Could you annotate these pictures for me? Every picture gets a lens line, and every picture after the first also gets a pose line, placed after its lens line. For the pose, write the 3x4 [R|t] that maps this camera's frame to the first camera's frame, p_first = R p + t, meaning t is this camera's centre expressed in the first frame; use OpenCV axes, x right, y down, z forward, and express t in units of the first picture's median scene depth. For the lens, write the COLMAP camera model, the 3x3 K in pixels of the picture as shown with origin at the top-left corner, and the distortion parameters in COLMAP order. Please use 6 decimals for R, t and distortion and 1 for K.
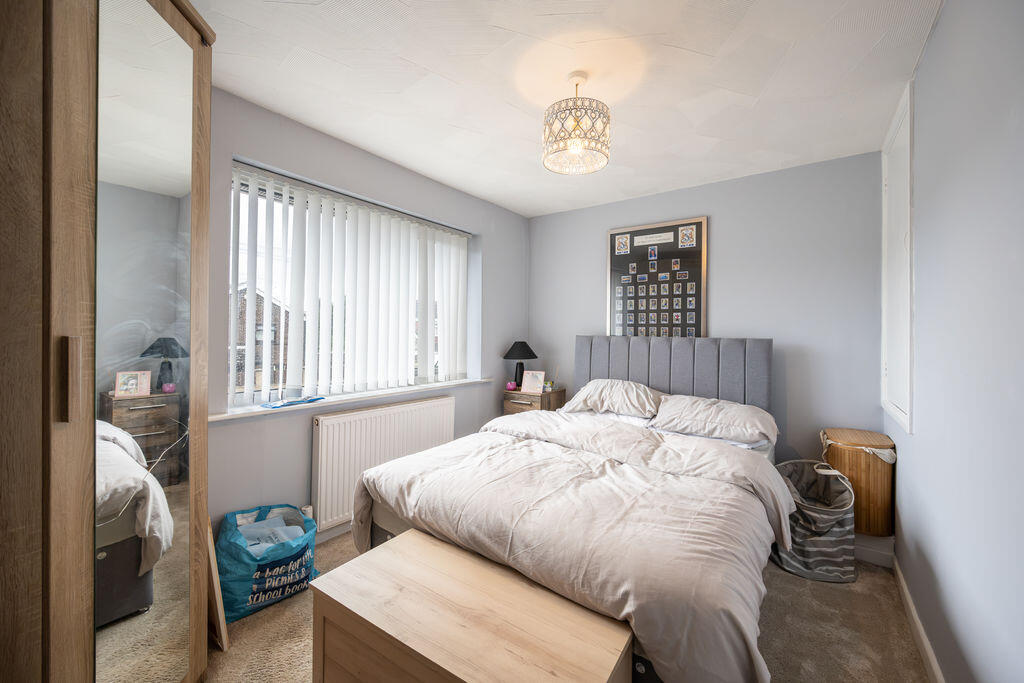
lens RADIAL K [[394.2, 0, 519.9], [0, 394.2, 335.2], [0, 0, 1]] dist [-0.000309, -0.000028]
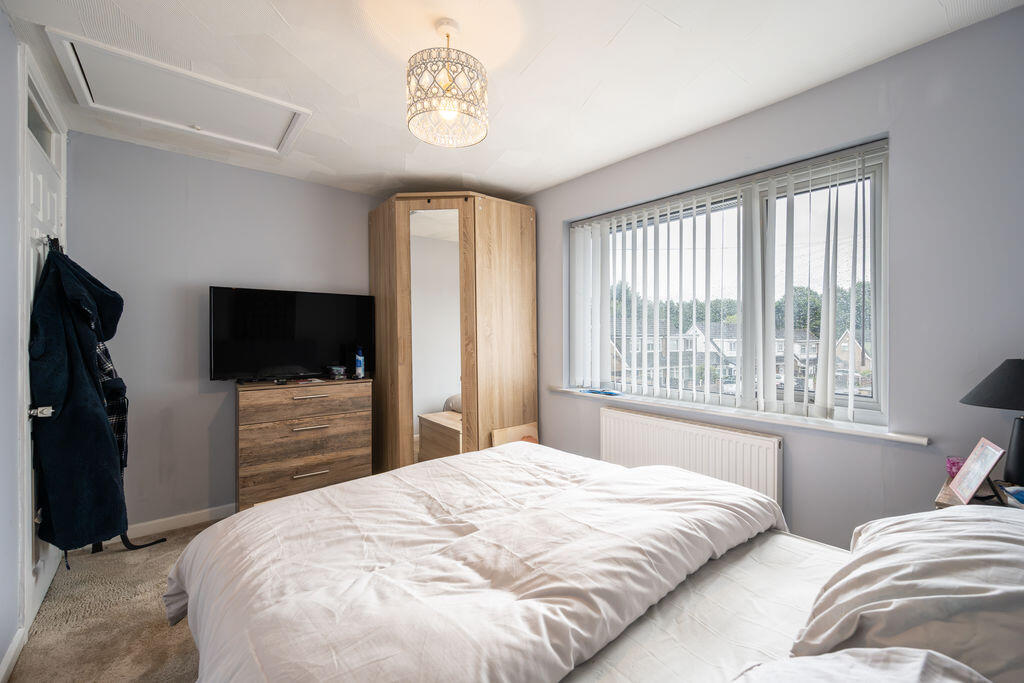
lens RADIAL K [[394.2, 0, 519.9], [0, 394.2, 335.2], [0, 0, 1]] dist [-0.000309, -0.000028]
pose [[-0.197861, -0.012219, -0.980154, 0.927950], [-0.010544, 0.999891, -0.010336, 0.007137], [0.980173, 0.008290, -0.197968, 1.307302]]
